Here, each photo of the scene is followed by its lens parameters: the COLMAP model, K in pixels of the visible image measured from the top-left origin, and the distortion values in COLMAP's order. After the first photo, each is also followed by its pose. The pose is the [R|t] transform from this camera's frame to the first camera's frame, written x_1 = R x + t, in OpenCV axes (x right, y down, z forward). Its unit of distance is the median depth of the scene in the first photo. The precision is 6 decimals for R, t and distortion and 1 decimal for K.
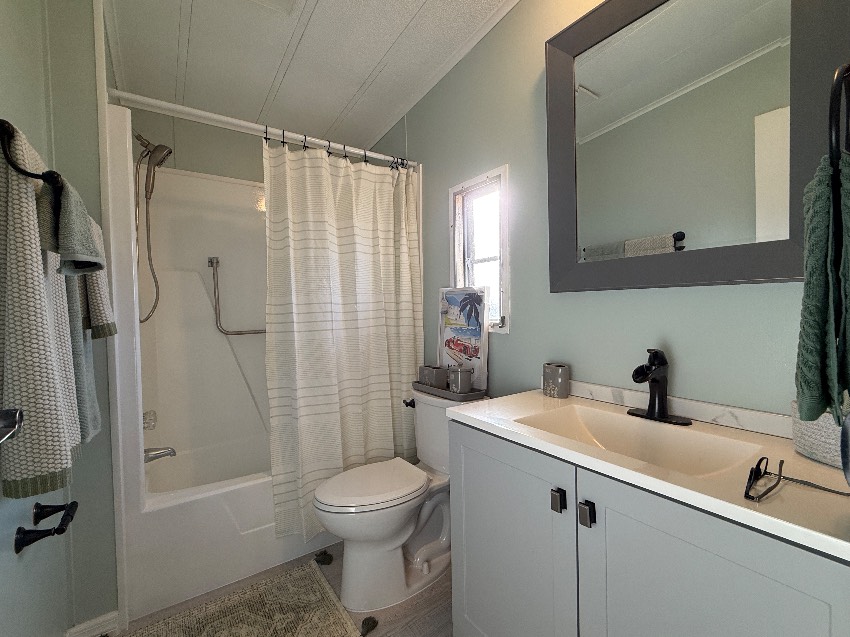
lens RADIAL K [[382.3, 0, 425.4], [0, 382.3, 318.6], [0, 0, 1]] dist [0.000310, -0.000003]
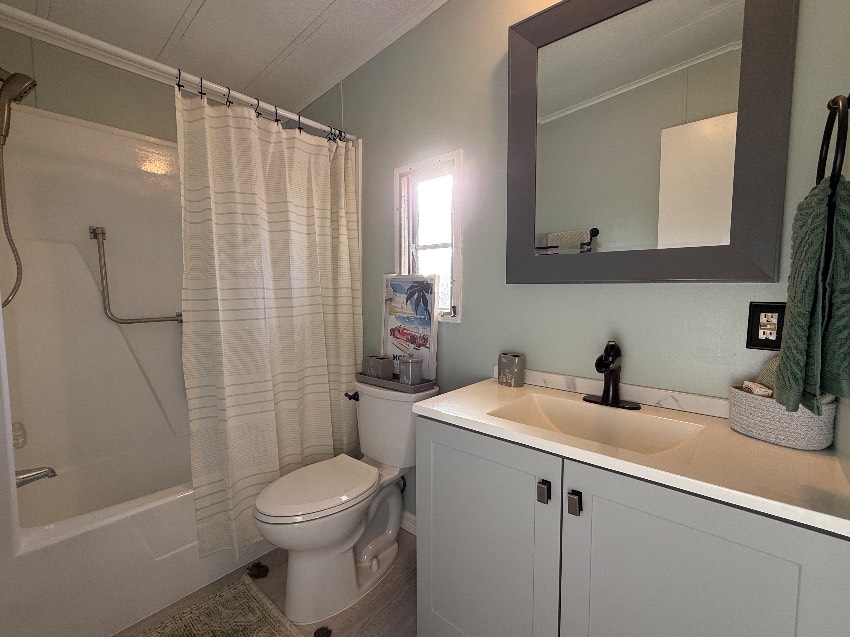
lens RADIAL K [[382.3, 0, 425.4], [0, 382.3, 318.6], [0, 0, 1]] dist [0.000310, -0.000003]
pose [[0.969204, -0.000829, 0.246257, -0.105238], [-0.010688, 0.998910, 0.045428, -0.015332], [-0.246026, -0.046661, 0.968139, 0.054318]]
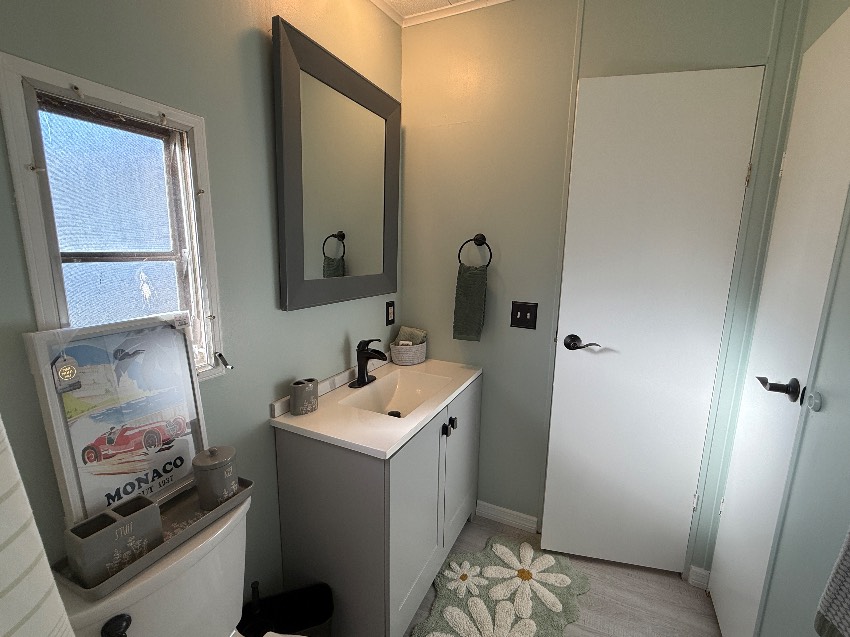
lens RADIAL K [[382.3, 0, 425.4], [0, 382.3, 318.6], [0, 0, 1]] dist [0.000310, -0.000003]
pose [[-0.489622, -0.149109, 0.859091, -0.508905], [0.012123, 0.984010, 0.177700, -0.168509], [-0.871850, 0.097421, -0.479986, 0.923181]]
